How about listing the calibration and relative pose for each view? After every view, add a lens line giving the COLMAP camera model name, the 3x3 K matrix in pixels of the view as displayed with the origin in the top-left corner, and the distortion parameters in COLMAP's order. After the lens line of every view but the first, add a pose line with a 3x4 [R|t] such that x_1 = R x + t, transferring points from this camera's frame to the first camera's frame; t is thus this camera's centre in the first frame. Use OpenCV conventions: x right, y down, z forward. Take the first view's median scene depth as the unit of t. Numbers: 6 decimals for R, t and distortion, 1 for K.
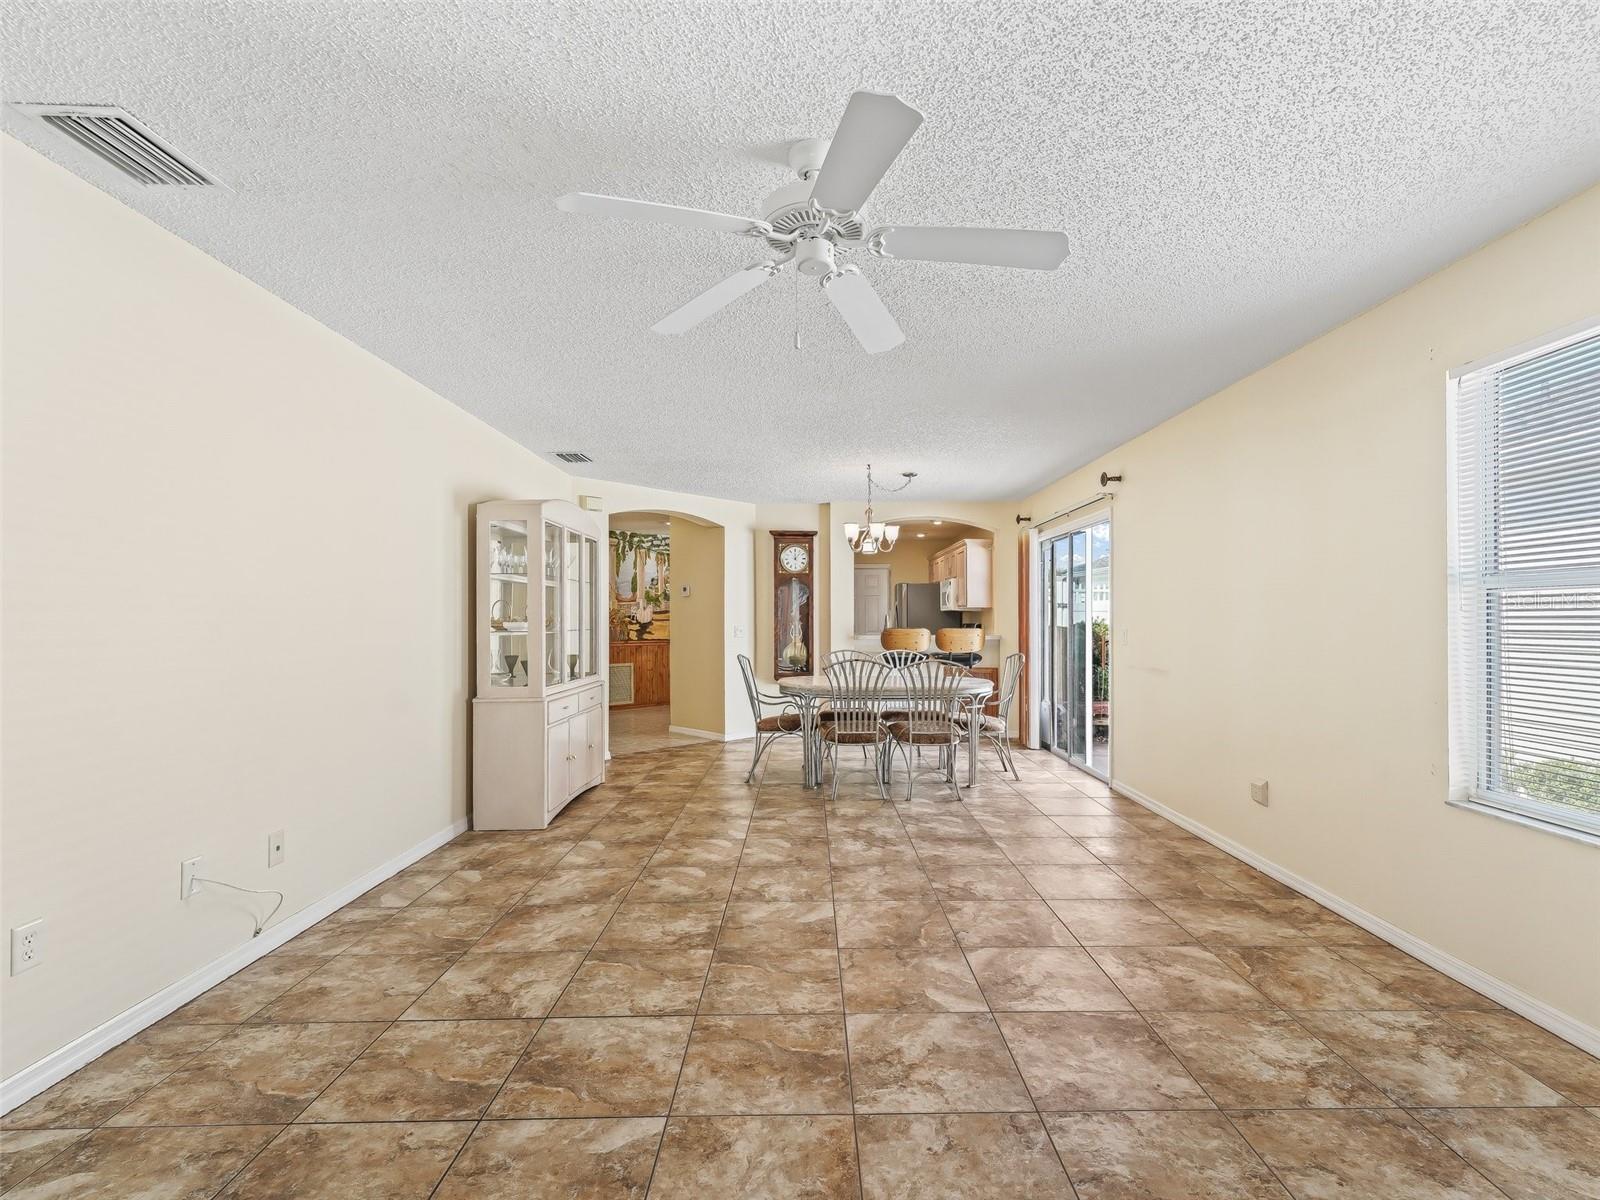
lens RADIAL K [[759.8, 0, 820.1], [0, 759.8, 613.8], [0, 0, 1]] dist [0.016592, -0.006148]
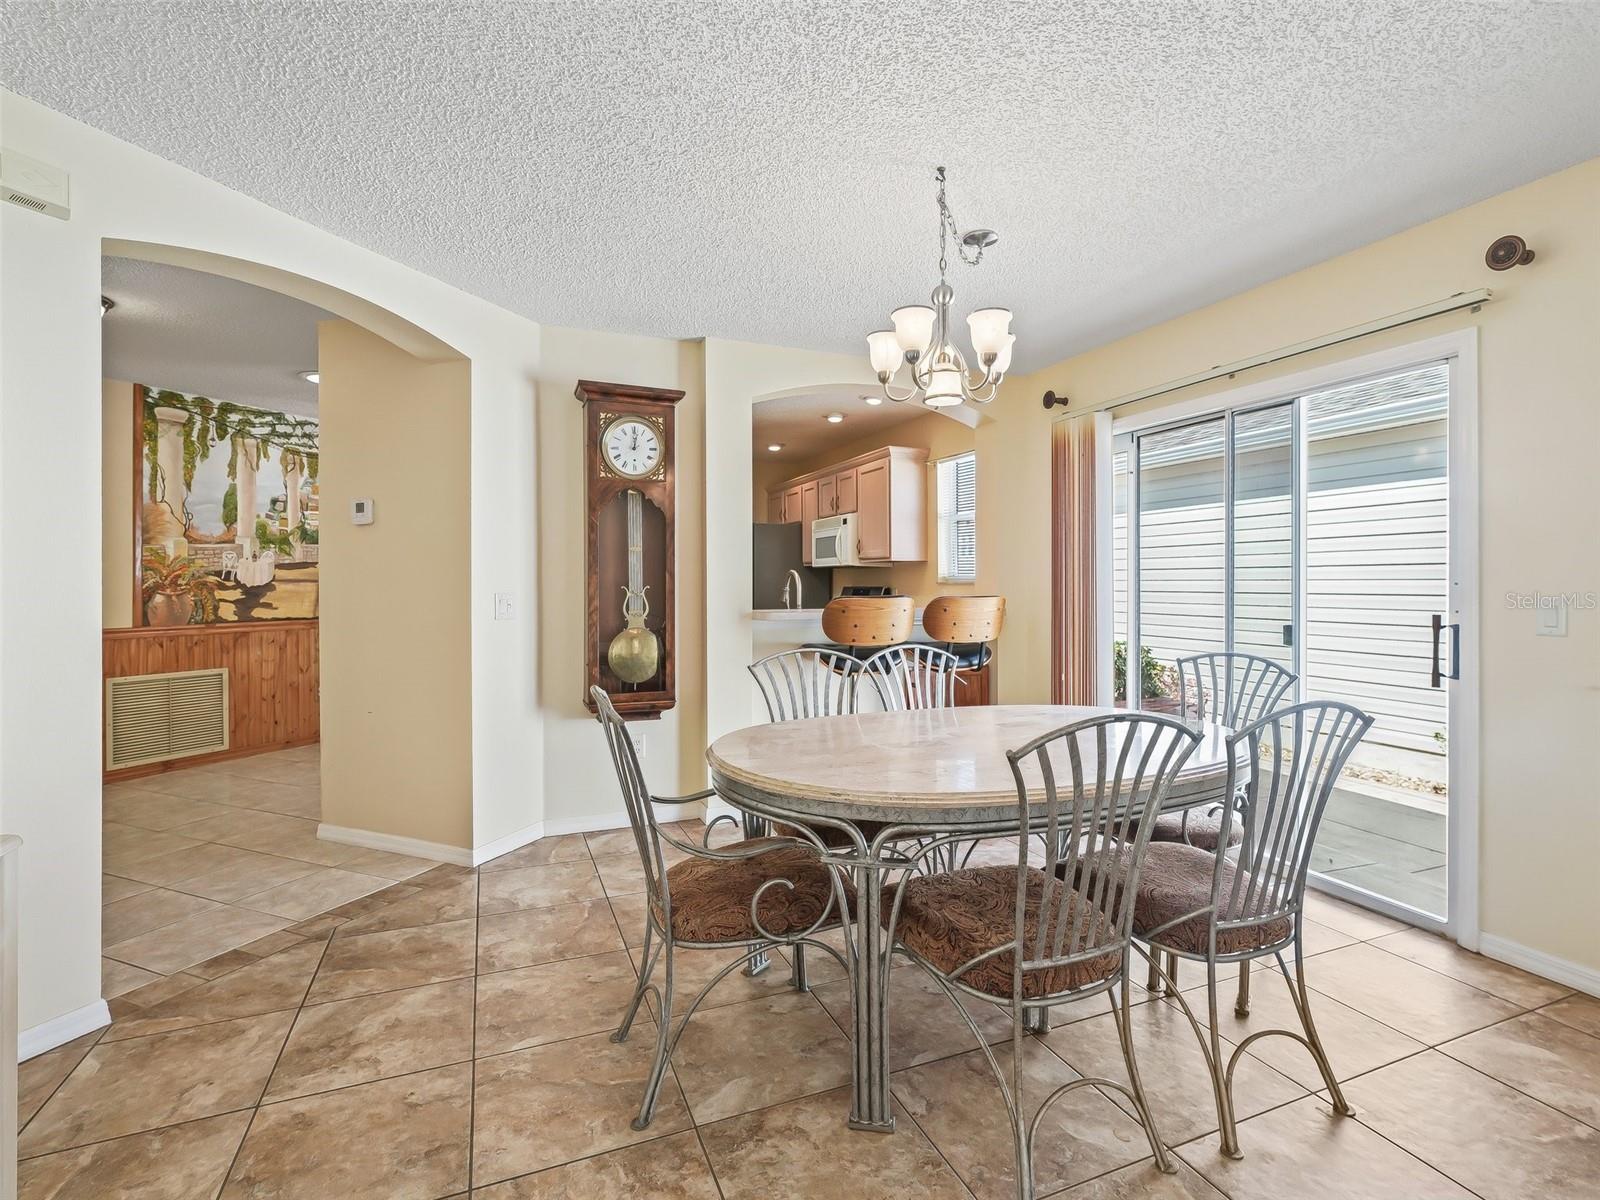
lens RADIAL K [[783.3, 0, 814.7], [0, 783.3, 585.9], [0, 0, 1]] dist [-0.004956, -0.000449]
pose [[0.927189, -0.000635, 0.374595, -0.199522], [-0.003989, 0.999925, 0.011568, 0.010493], [-0.374574, -0.012220, 0.927117, 0.935947]]
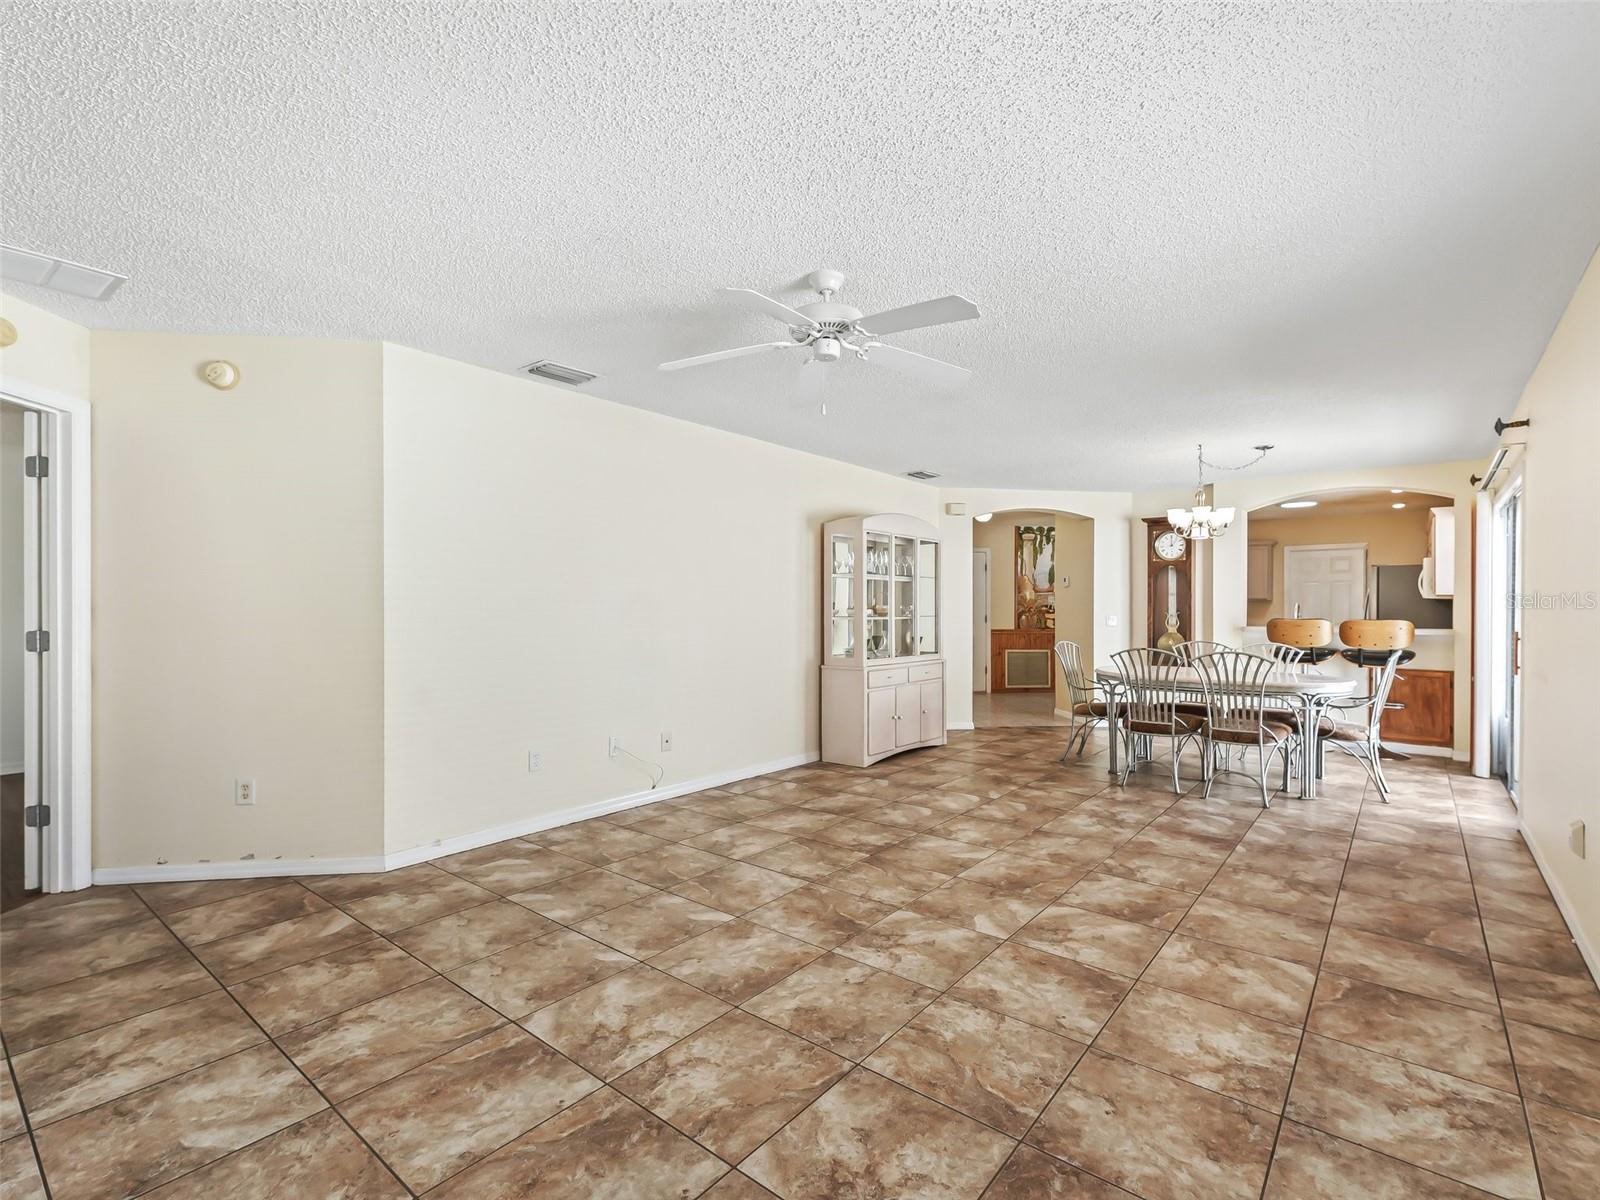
lens RADIAL K [[749.3, 0, 812.0], [0, 749.3, 615.5], [0, 0, 1]] dist [0.010025, -0.002661]
pose [[0.764173, 0.007964, -0.644962, 0.425680], [0.002376, 0.999882, 0.015161, 0.000842], [0.645007, -0.013118, 0.764064, -0.042722]]
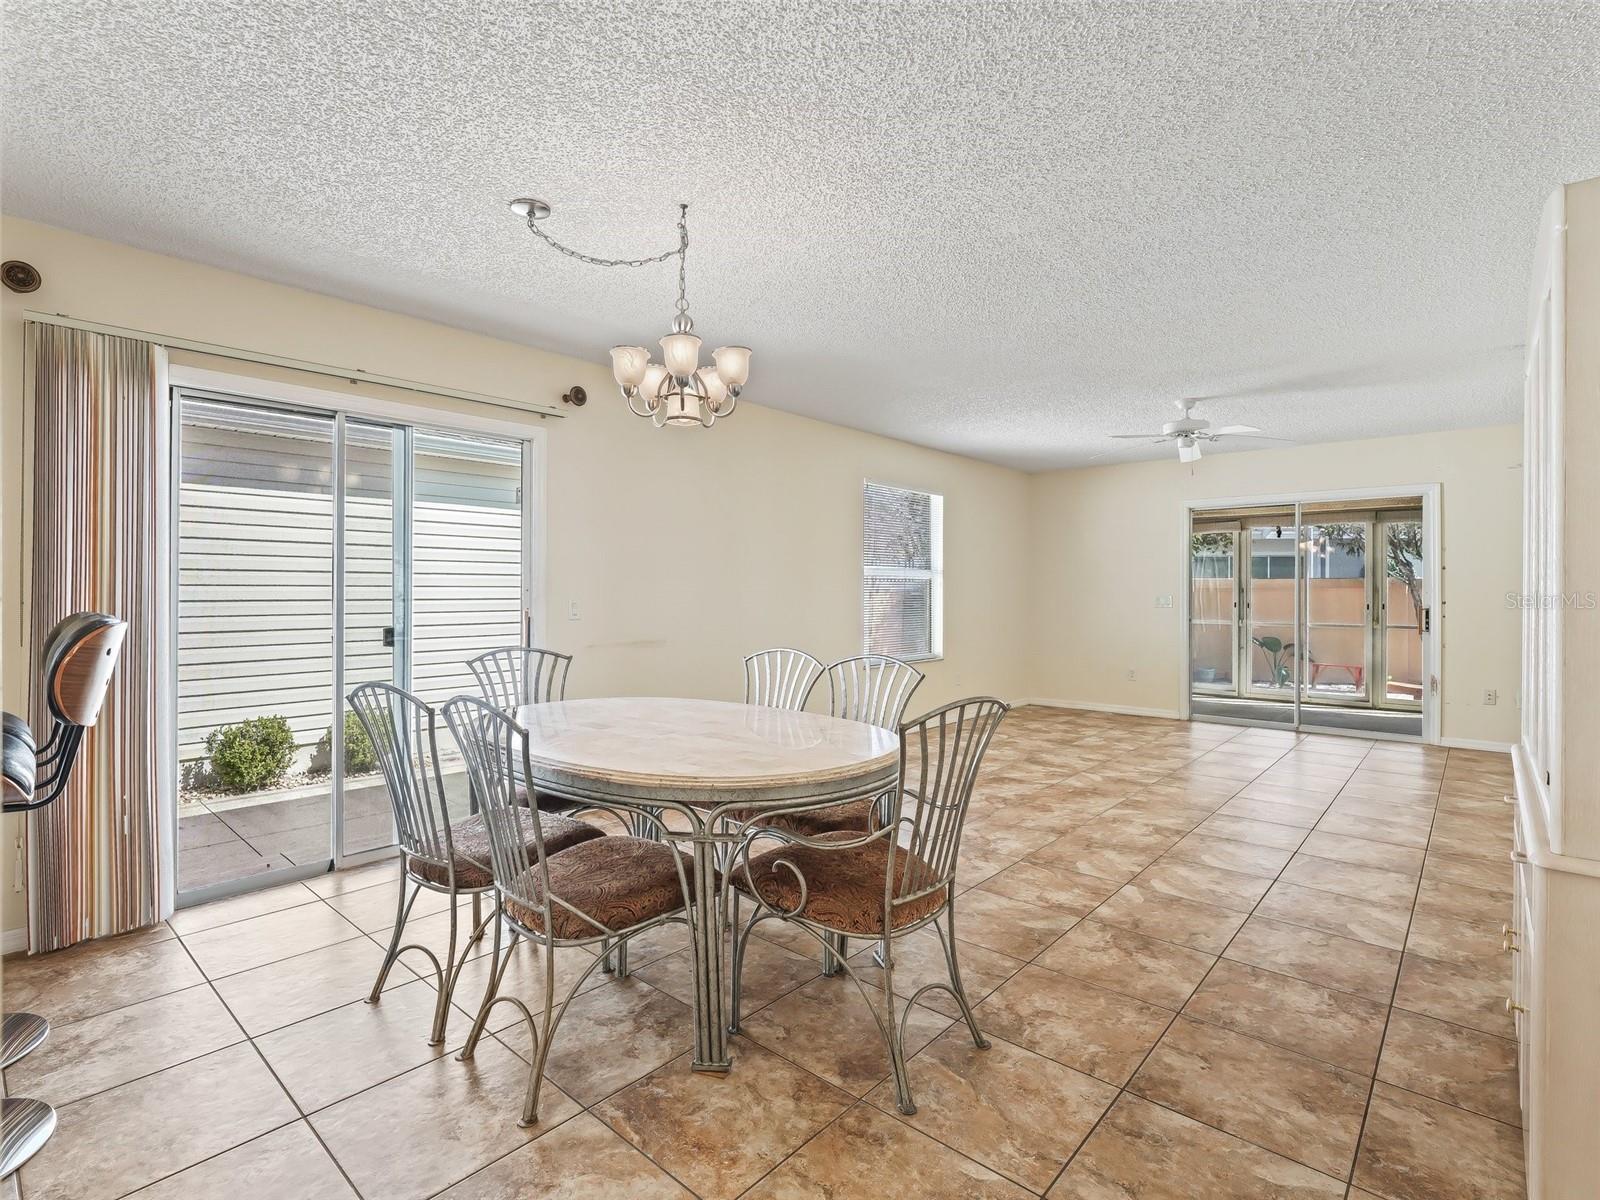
lens RADIAL K [[783.3, 0, 814.7], [0, 783.3, 585.9], [0, 0, 1]] dist [-0.004956, -0.000449]
pose [[-0.751303, -0.000653, 0.659957, -0.378022], [-0.007650, 0.999941, -0.007720, 0.014625], [-0.659913, -0.010848, -0.751264, 1.802857]]
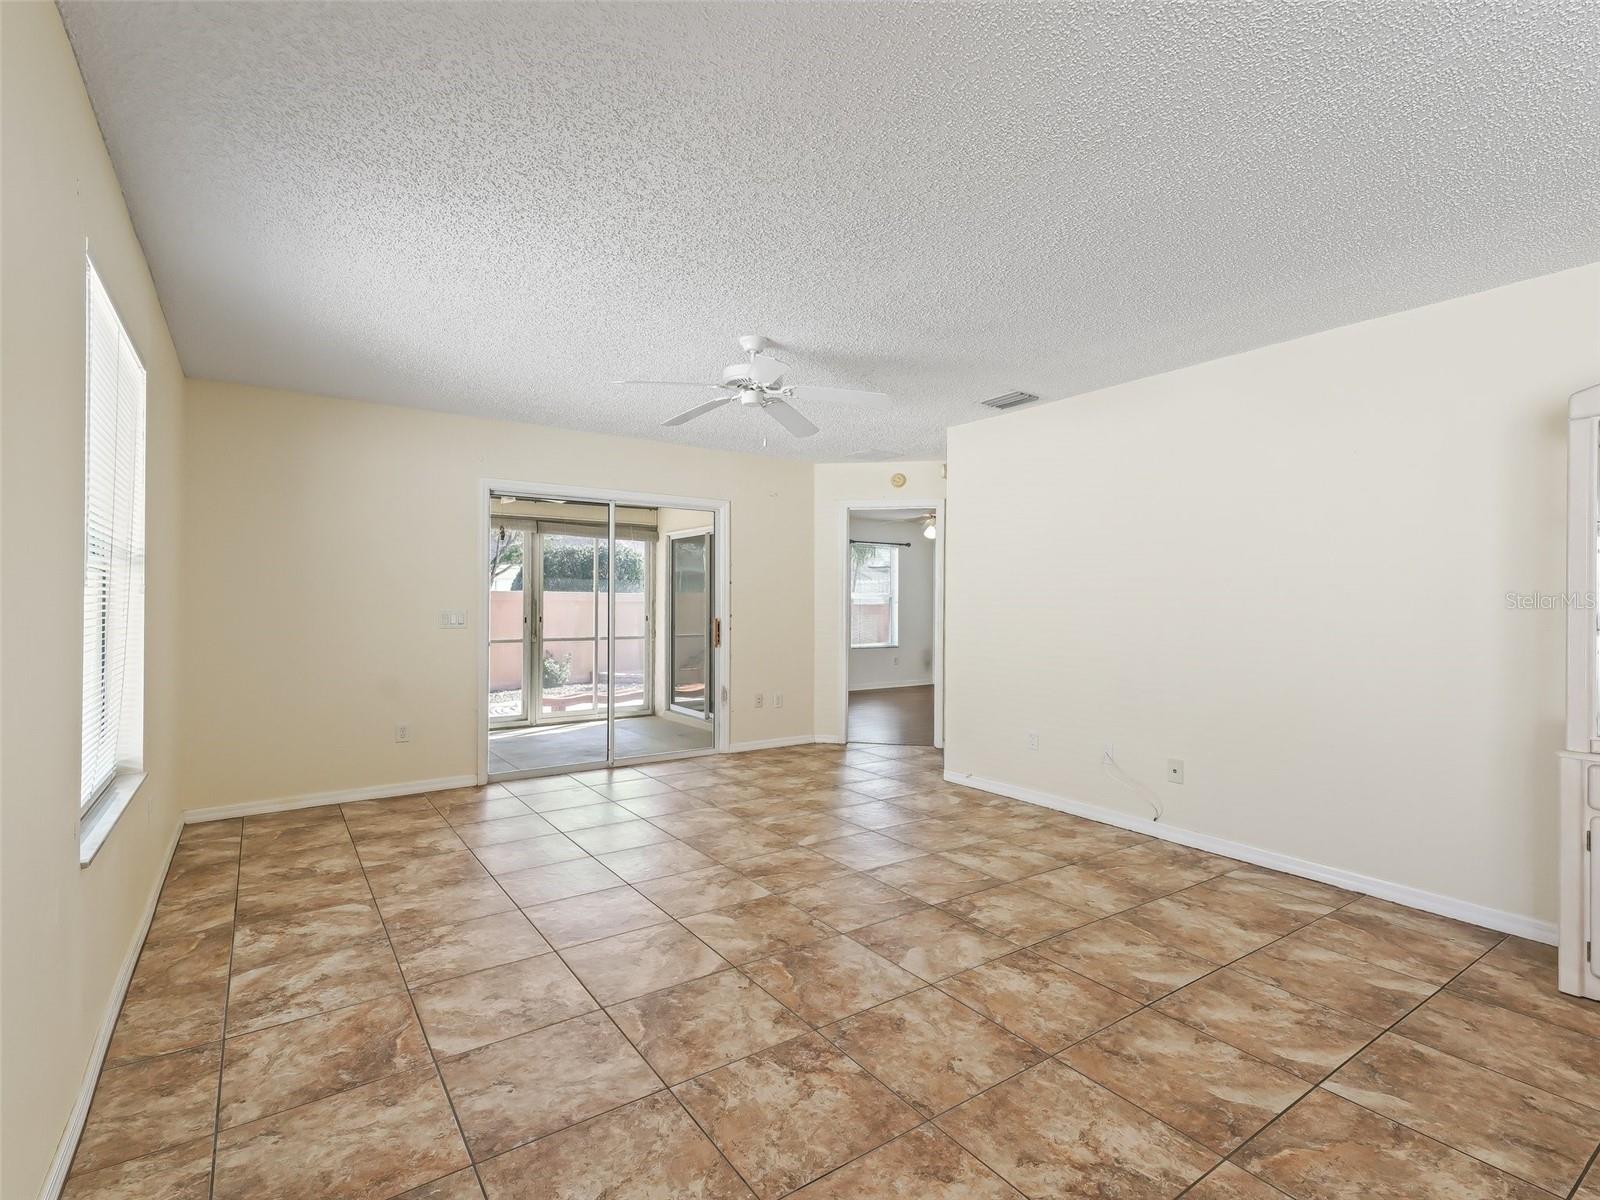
lens RADIAL K [[758.8, 0, 805.5], [0, 758.8, 600.5], [0, 0, 1]] dist [0.016440, -0.000910]
pose [[-0.831103, -0.005326, -0.556093, 0.425040], [-0.001244, 0.999969, -0.007718, 0.007003], [0.556117, -0.005723, -0.831084, 1.235617]]
